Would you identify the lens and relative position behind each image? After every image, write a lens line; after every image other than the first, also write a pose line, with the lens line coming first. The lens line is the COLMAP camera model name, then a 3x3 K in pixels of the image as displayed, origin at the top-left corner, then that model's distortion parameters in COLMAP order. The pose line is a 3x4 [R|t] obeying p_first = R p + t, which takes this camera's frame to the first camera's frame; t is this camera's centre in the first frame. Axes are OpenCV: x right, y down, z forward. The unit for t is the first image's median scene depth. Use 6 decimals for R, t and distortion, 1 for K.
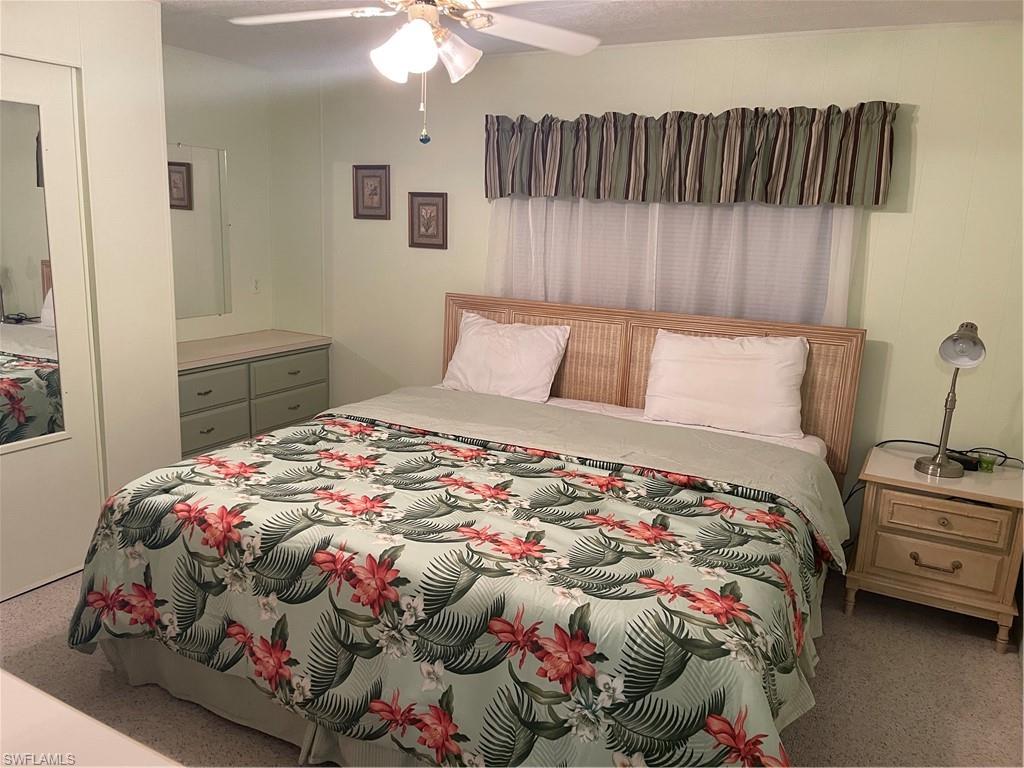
lens RADIAL K [[772.1, 0, 512.9], [0, 772.1, 383.5], [0, 0, 1]] dist [0.002473, 0.000061]
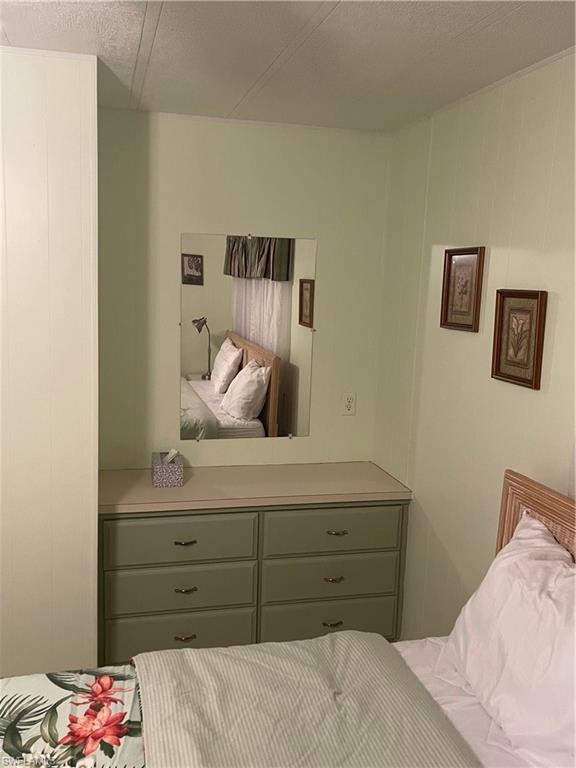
lens RADIAL K [[700.8, 0, 287.4], [0, 700.8, 384.1], [0, 0, 1]] dist [-0.004838, 0.000000]
pose [[0.684977, 0.096828, -0.722102, 0.153795], [-0.168909, 0.985231, -0.028114, -0.131663], [0.708714, 0.141227, 0.691216, 0.515132]]
